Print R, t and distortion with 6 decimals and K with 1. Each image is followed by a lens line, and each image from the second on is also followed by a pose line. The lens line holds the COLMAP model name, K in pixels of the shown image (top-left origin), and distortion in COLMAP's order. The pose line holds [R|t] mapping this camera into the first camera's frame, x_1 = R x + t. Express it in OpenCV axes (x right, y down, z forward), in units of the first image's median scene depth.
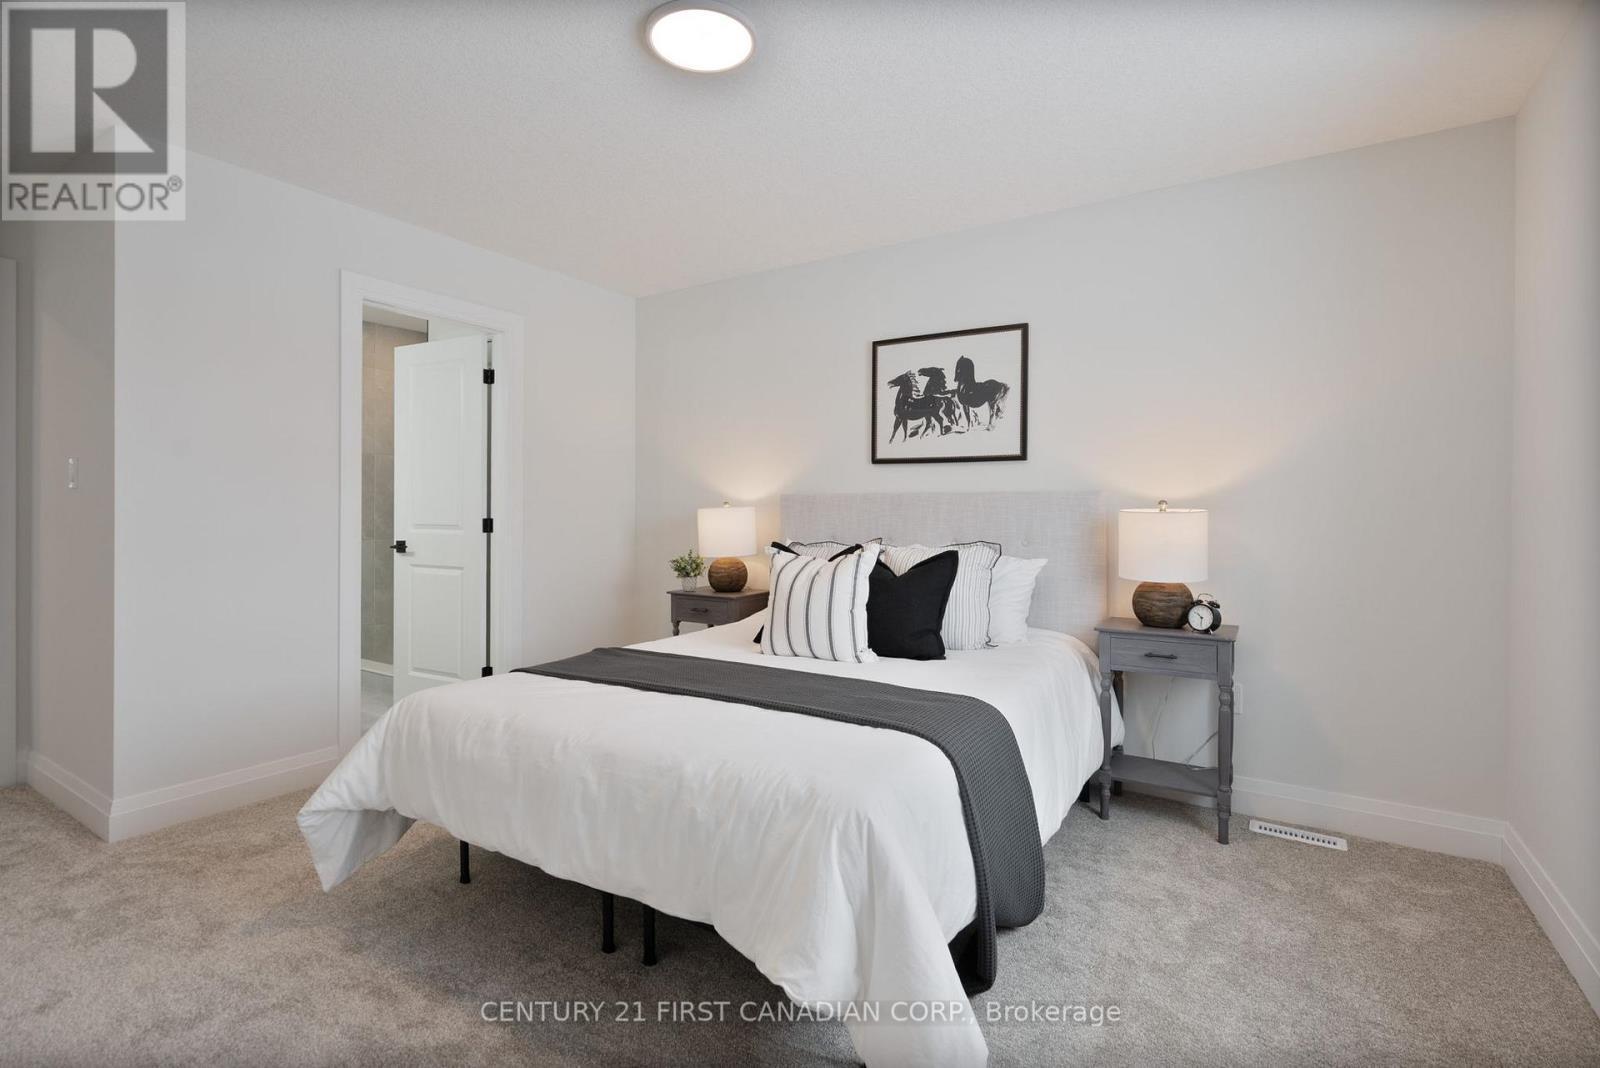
lens RADIAL K [[749.9, 0, 798.1], [0, 749.9, 535.2], [0, 0, 1]] dist [0.000404, -0.000041]
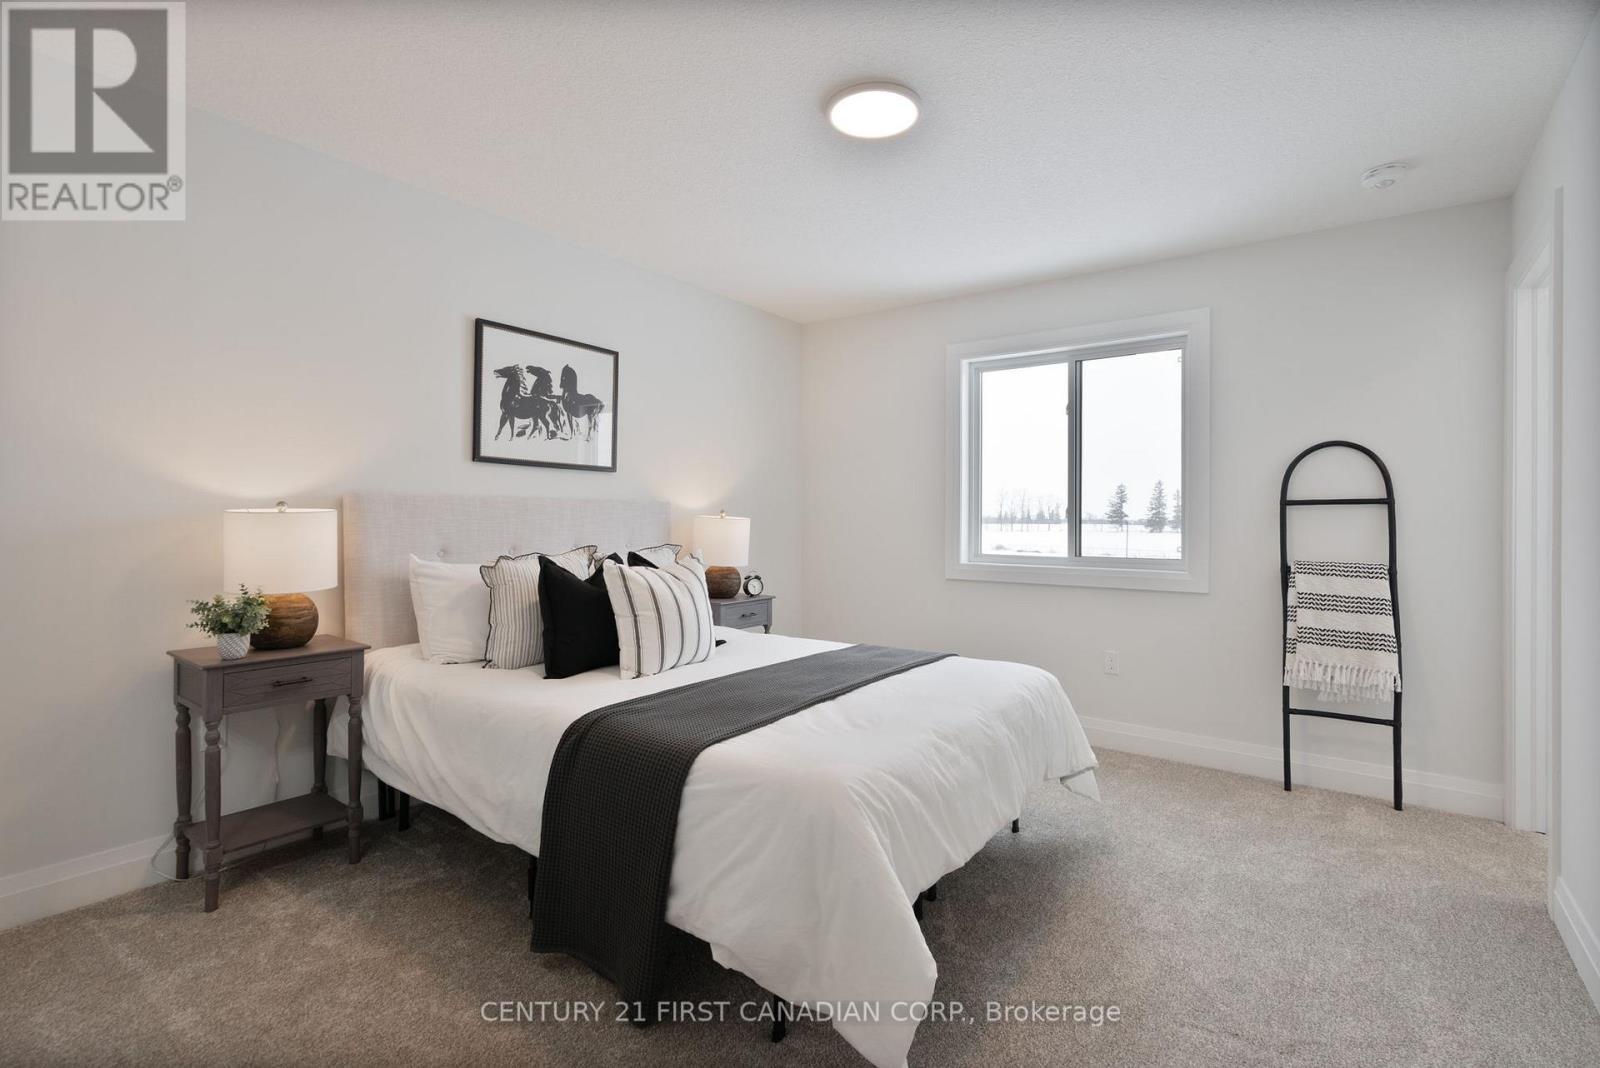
lens RADIAL K [[749.9, 0, 798.8], [0, 749.9, 526.9], [0, 0, 1]] dist [0.000404, -0.000041]
pose [[0.080068, -0.015910, 0.996662, -0.753150], [0.023760, 0.999619, 0.014048, -0.025436], [-0.996506, 0.022556, 0.080416, 0.596805]]
